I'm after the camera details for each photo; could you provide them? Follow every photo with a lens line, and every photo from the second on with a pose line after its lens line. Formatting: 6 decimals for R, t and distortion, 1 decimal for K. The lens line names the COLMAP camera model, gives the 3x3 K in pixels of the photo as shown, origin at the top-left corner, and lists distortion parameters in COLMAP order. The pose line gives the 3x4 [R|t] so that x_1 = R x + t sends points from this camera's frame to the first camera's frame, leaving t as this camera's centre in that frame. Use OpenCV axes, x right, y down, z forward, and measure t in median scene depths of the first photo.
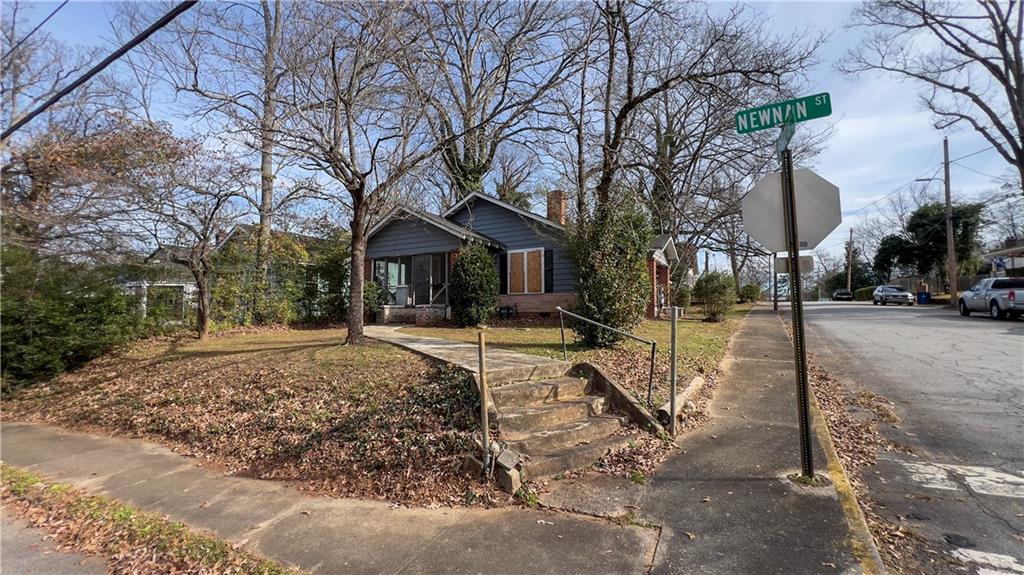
lens RADIAL K [[396.3, 0, 508.4], [0, 396.3, 288.5], [0, 0, 1]] dist [-0.001811, 0.000110]
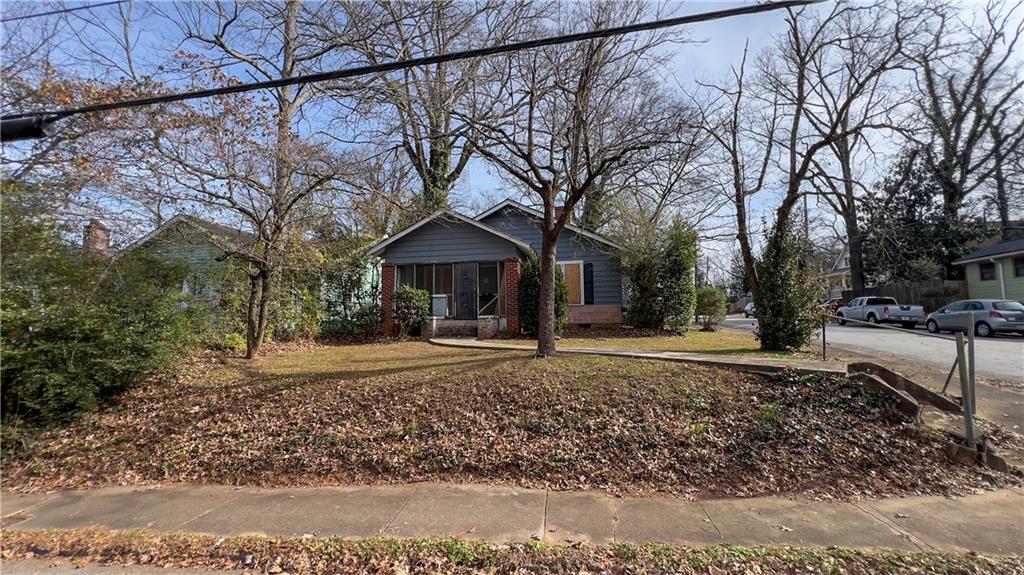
lens RADIAL K [[396.3, 0, 509.3], [0, 396.3, 289.8], [0, 0, 1]] dist [-0.001811, 0.000110]
pose [[0.953367, 0.020858, 0.301092, -0.409364], [-0.011124, 0.999360, -0.034006, 0.009839], [-0.301608, 0.029071, 0.952989, 0.077206]]
